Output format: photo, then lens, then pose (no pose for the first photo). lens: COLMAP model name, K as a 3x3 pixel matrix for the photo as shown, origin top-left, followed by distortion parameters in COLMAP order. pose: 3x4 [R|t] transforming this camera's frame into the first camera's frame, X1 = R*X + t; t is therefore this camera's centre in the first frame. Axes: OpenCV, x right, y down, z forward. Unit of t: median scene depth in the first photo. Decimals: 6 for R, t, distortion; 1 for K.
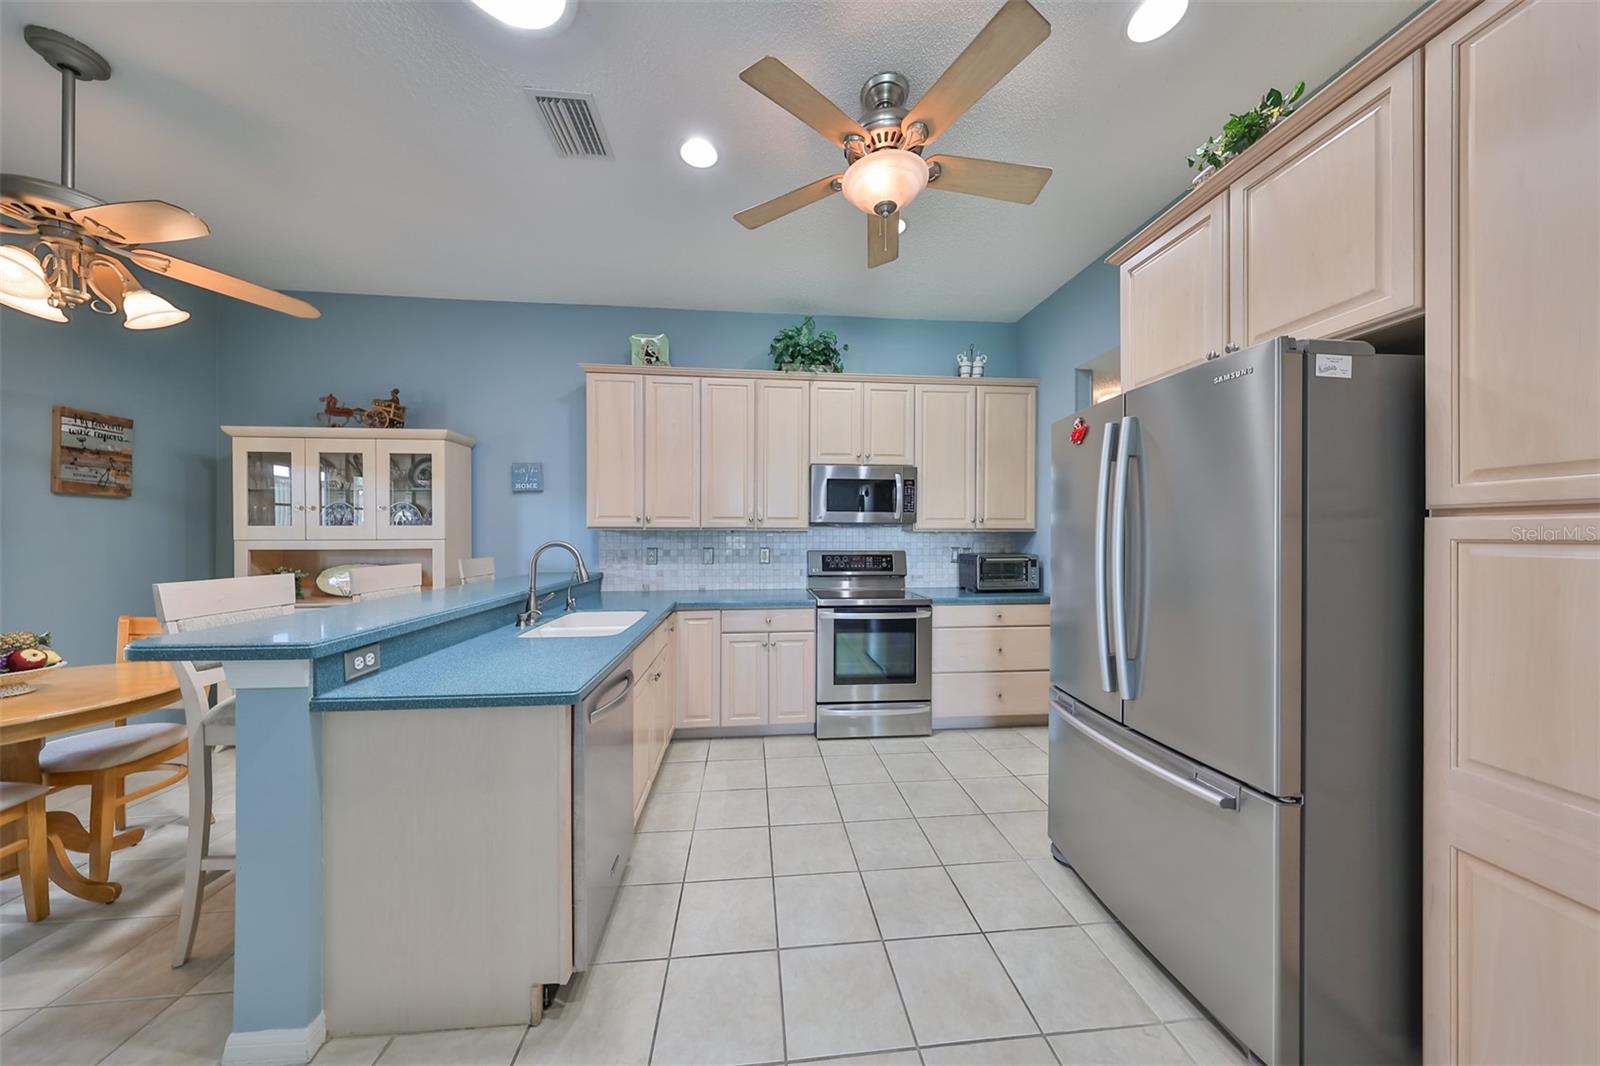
lens RADIAL K [[500.8, 0, 807.2], [0, 500.8, 537.2], [0, 0, 1]] dist [0.002178, 0.000018]
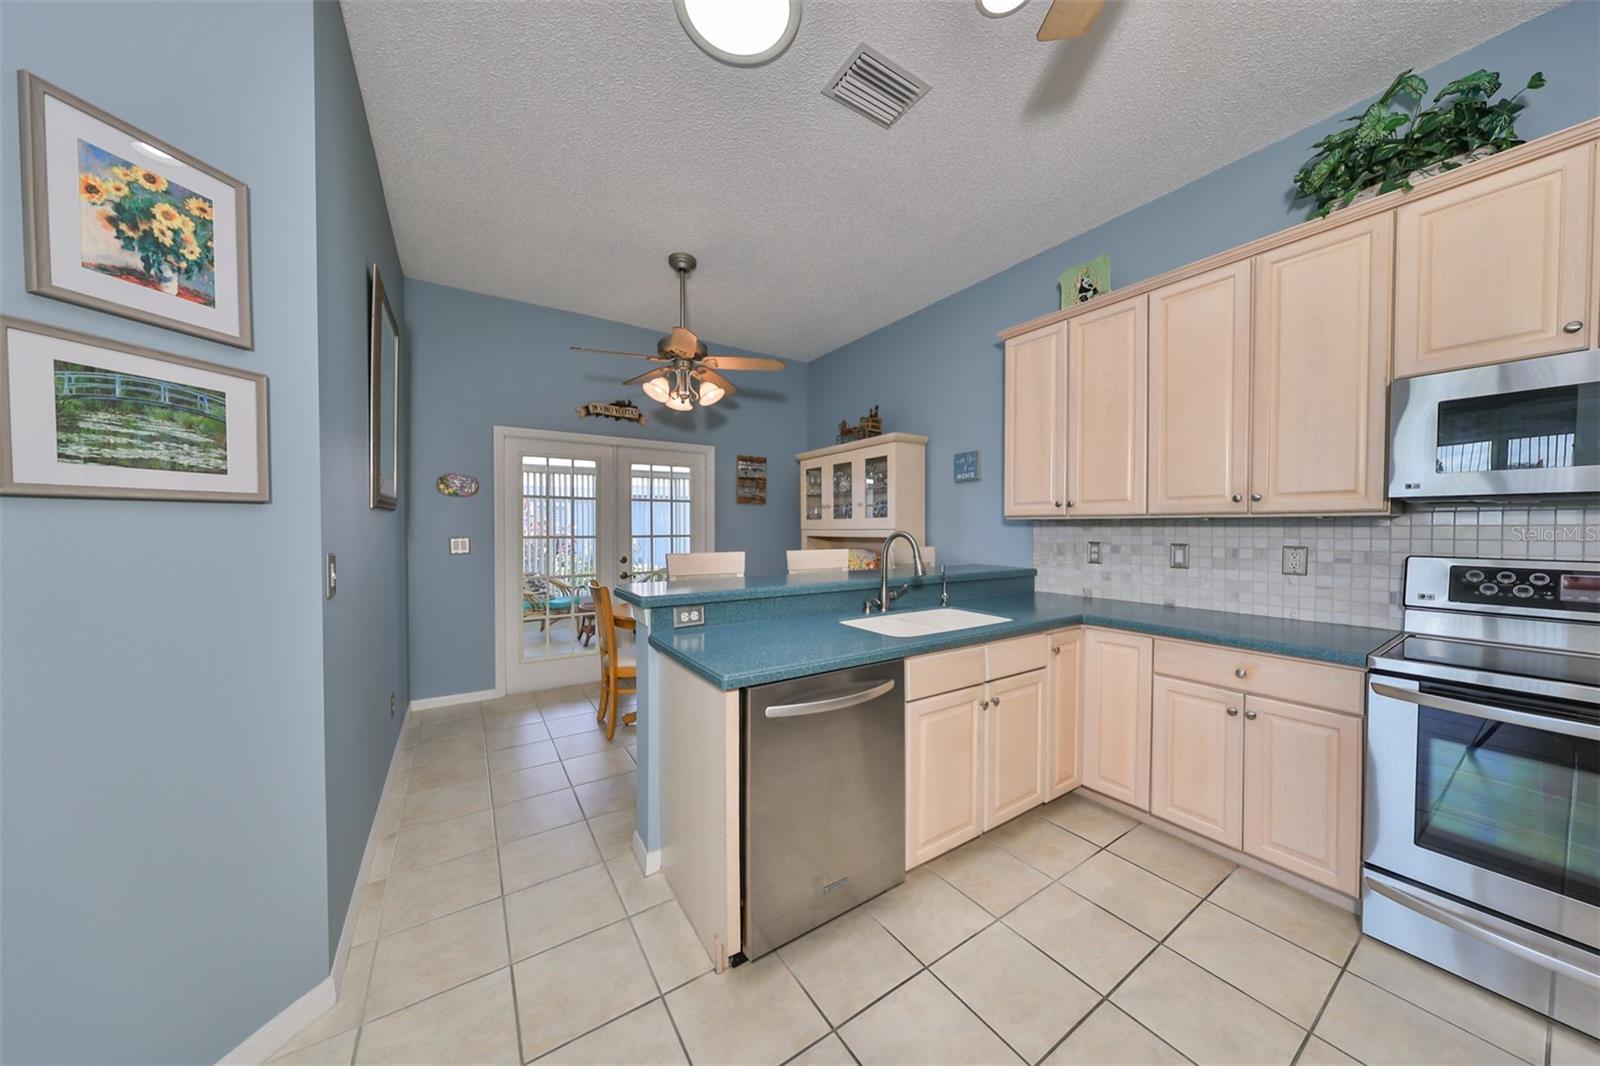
lens RADIAL K [[511.1, 0, 781.2], [0, 511.1, 537.5], [0, 0, 1]] dist [-0.000105, -0.000088]
pose [[0.445765, 0.017947, -0.894970, 0.196504], [-0.002415, 0.999819, 0.018846, 0.001617], [0.895147, -0.006240, 0.445728, 0.247923]]
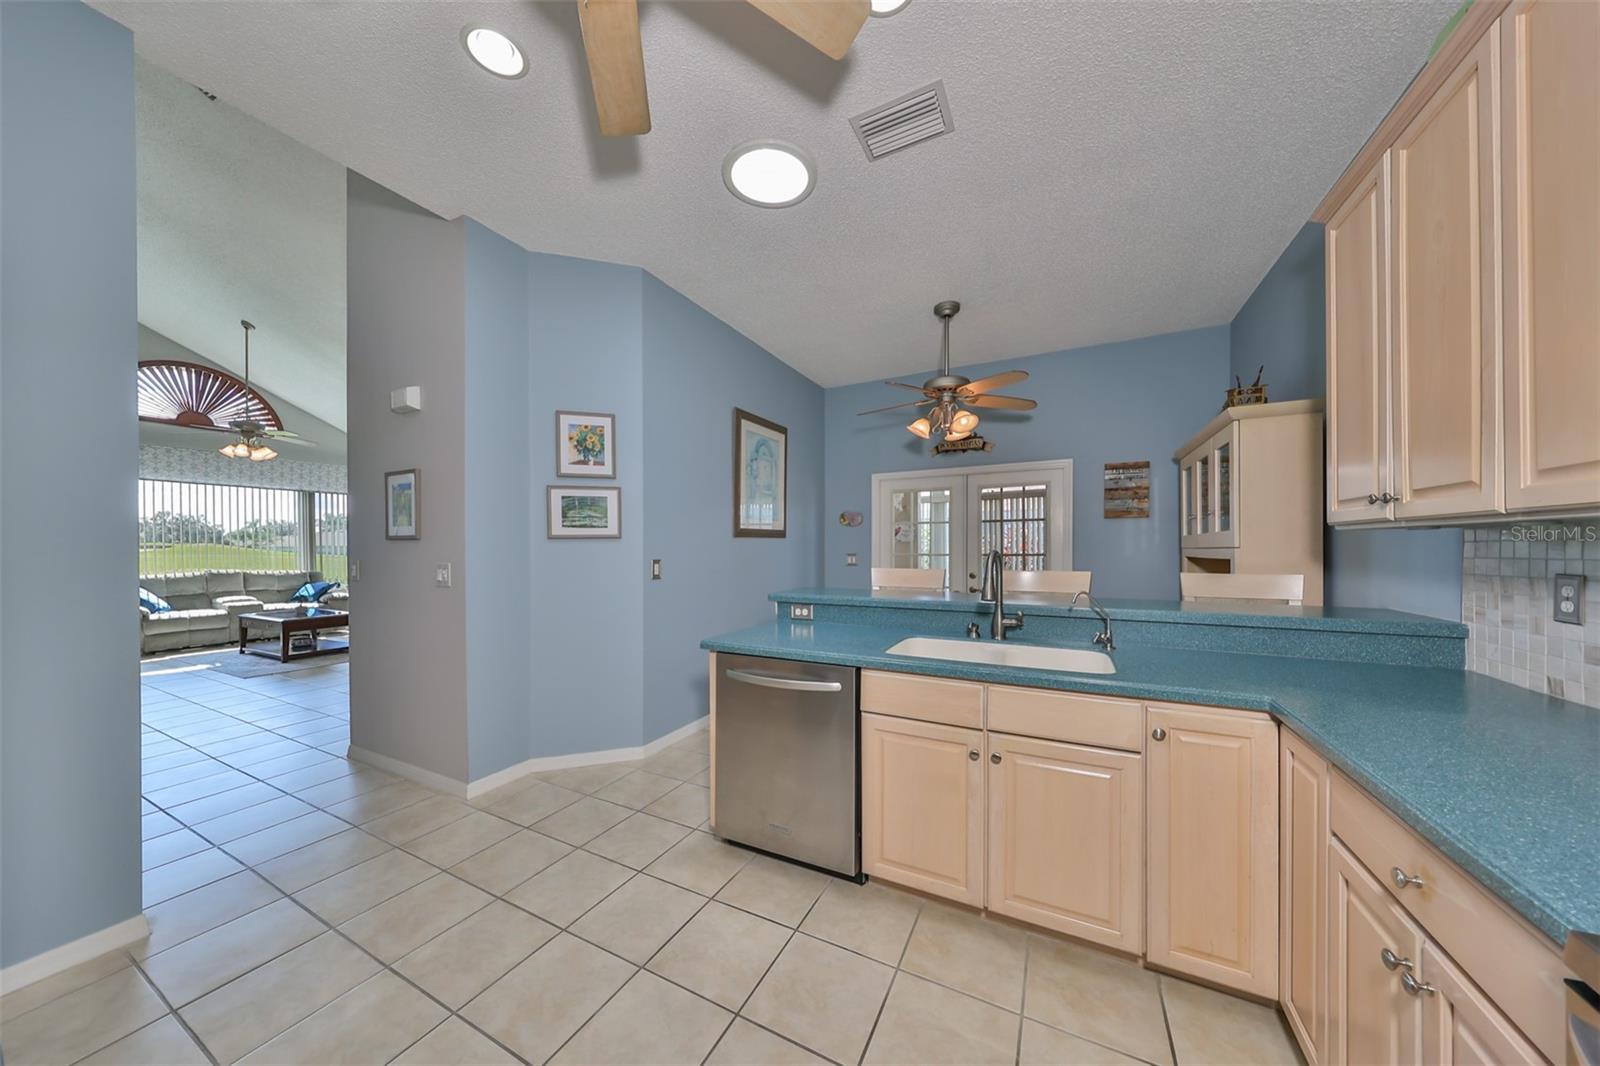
lens RADIAL K [[484.0, 0, 828.5], [0, 484.0, 556.5], [0, 0, 1]] dist [-0.000439, -0.000017]
pose [[-0.518560, 0.019869, -0.854810, 0.251883], [0.003309, 0.999769, 0.021231, 0.000699], [0.855035, 0.008180, -0.518506, 0.833589]]
